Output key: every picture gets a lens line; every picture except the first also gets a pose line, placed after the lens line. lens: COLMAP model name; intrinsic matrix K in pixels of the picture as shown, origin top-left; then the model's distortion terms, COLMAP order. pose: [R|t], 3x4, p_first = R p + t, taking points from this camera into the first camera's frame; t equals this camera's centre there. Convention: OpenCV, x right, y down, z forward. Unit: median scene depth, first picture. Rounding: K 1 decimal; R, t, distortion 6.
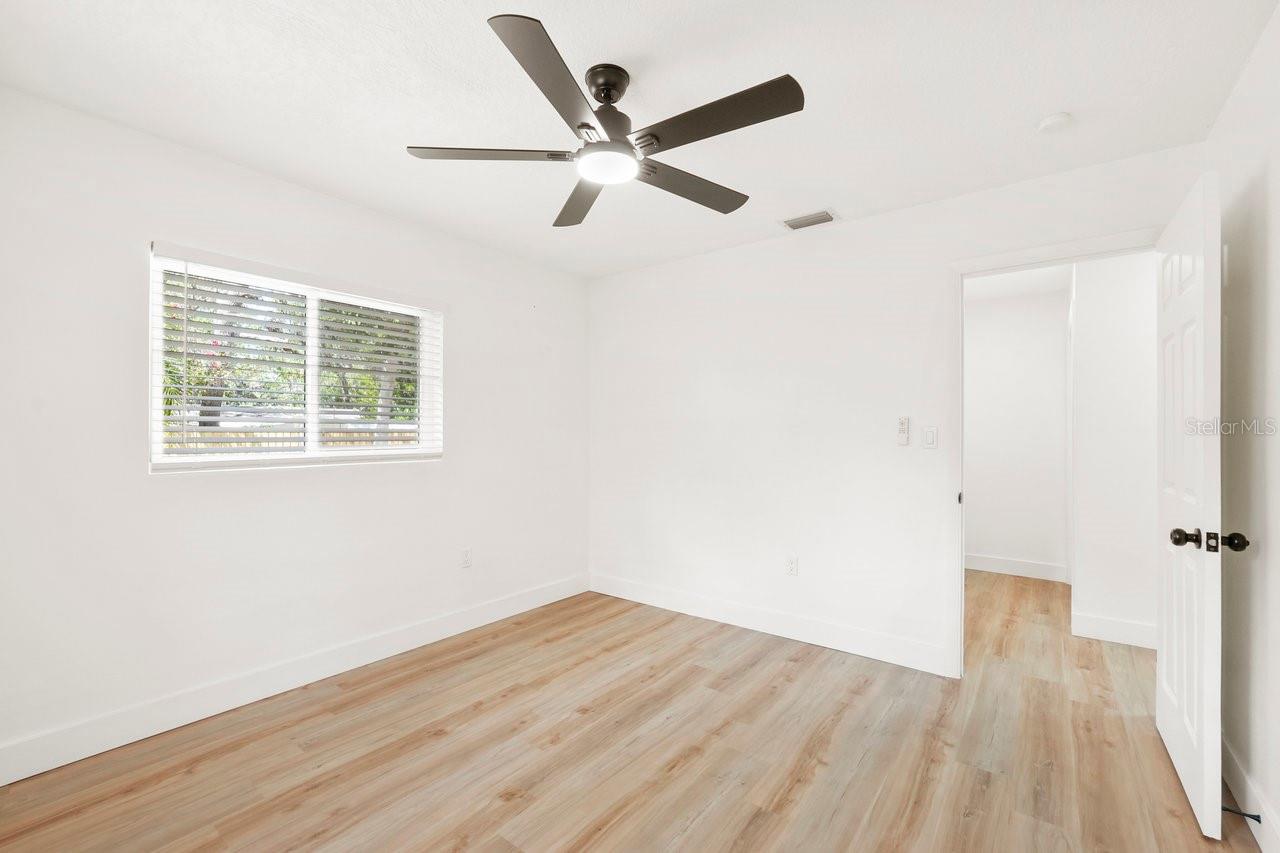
lens RADIAL K [[553.7, 0, 635.1], [0, 553.7, 434.8], [0, 0, 1]] dist [-0.009147, 0.000692]
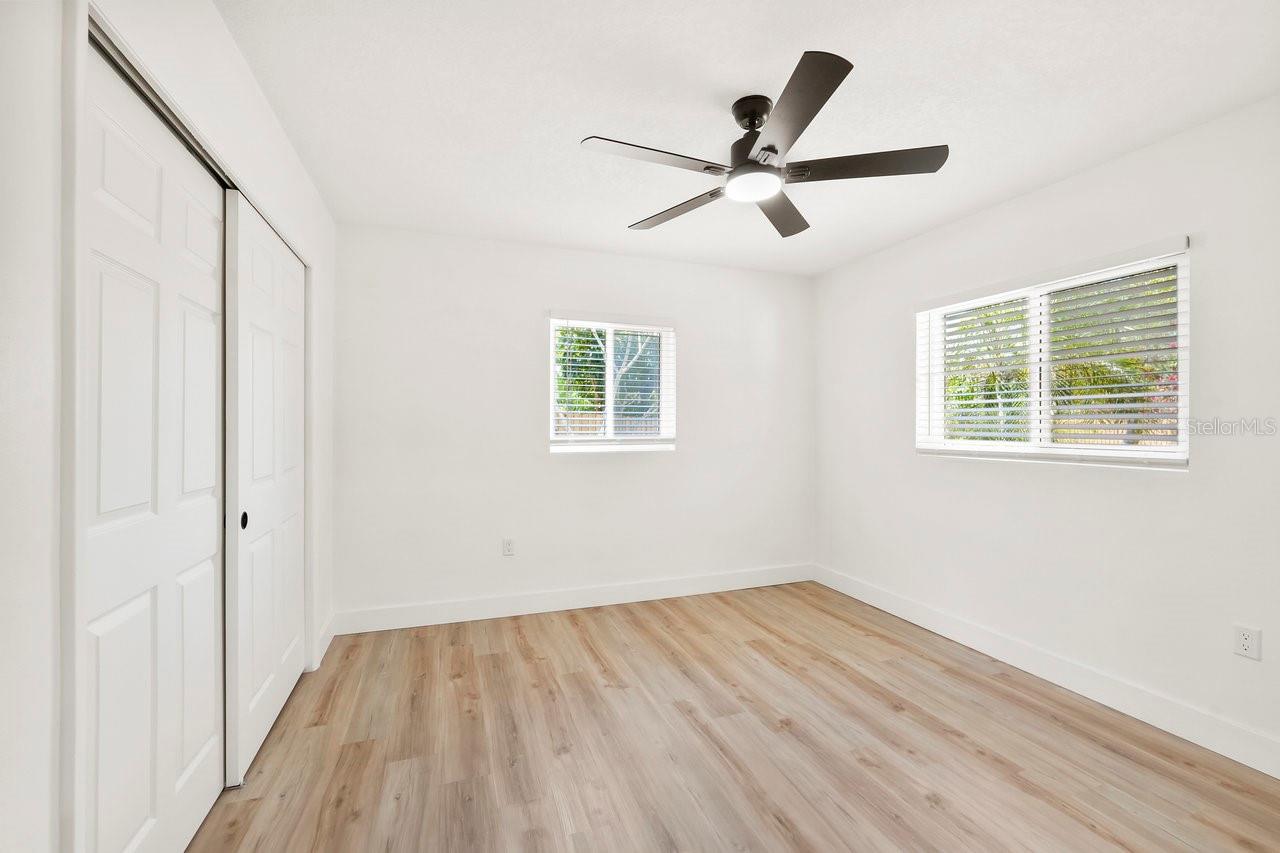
lens RADIAL K [[553.7, 0, 640.5], [0, 553.7, 419.5], [0, 0, 1]] dist [-0.009147, 0.000692]
pose [[-0.552081, -0.012805, -0.833692, 0.796514], [-0.008306, 0.999917, -0.009857, -0.005884], [0.833749, 0.001483, -0.552142, 1.136221]]
